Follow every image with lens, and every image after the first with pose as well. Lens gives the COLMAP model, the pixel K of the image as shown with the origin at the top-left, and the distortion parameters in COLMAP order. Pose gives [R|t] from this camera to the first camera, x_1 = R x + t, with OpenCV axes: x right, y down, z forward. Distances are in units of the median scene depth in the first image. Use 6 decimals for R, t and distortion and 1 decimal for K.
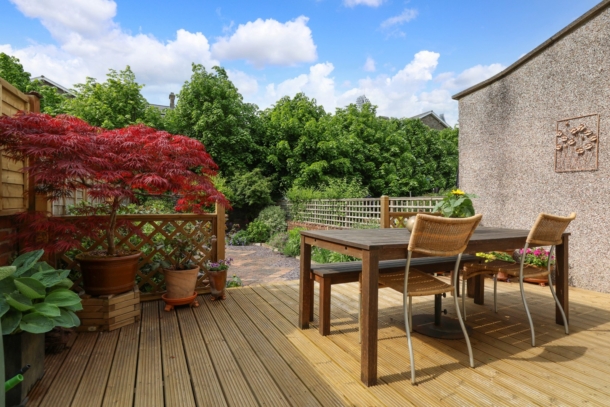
lens RADIAL K [[315.0, 0, 307.1], [0, 315.0, 203.5], [0, 0, 1]] dist [0.006423, -0.000335]
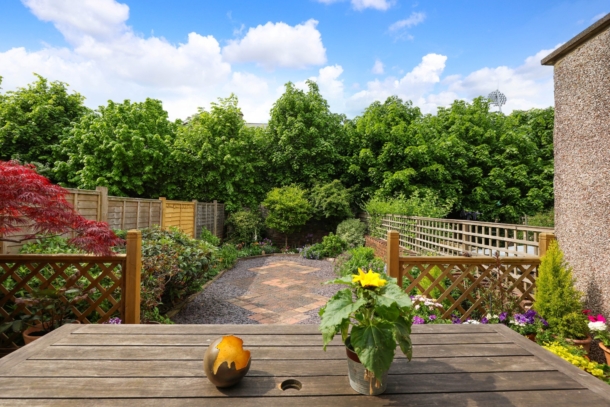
lens RADIAL K [[295.8, 0, 304.6], [0, 295.8, 205.9], [0, 0, 1]] dist [-0.004411, -0.000073]
pose [[0.919964, 0.005846, -0.391960, 0.103680], [-0.009029, 0.999940, -0.006277, -0.022881], [0.391899, 0.009313, 0.919961, 0.123414]]
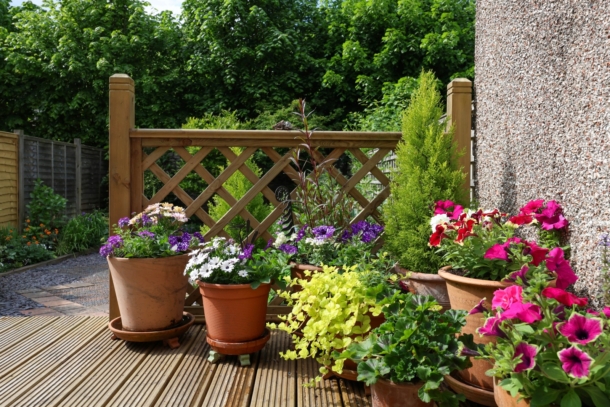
lens RADIAL K [[517.1, 0, 309.2], [0, 517.1, 203.3], [0, 0, 1]] dist [-0.035097, -0.001392]
pose [[0.908681, 0.009105, -0.417392, 0.215351], [0.007410, 0.999253, 0.037931, 0.030616], [0.417426, -0.037560, 0.907935, 0.203291]]
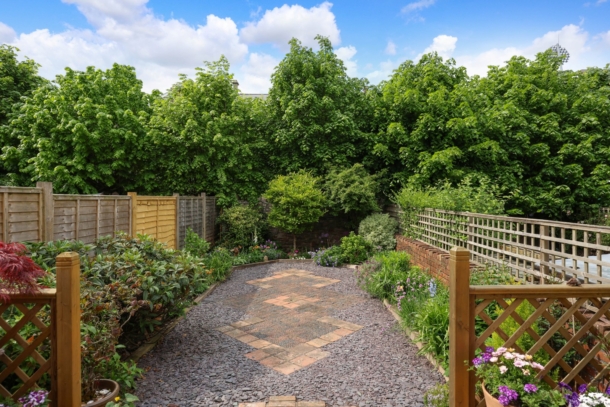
lens RADIAL K [[361.6, 0, 306.4], [0, 361.6, 204.6], [0, 0, 1]] dist [0.005756, -0.000876]
pose [[0.909513, 0.002218, -0.415669, 0.085704], [0.006994, 0.999763, 0.020637, -0.030648], [0.415616, -0.021677, 0.909282, 0.157091]]
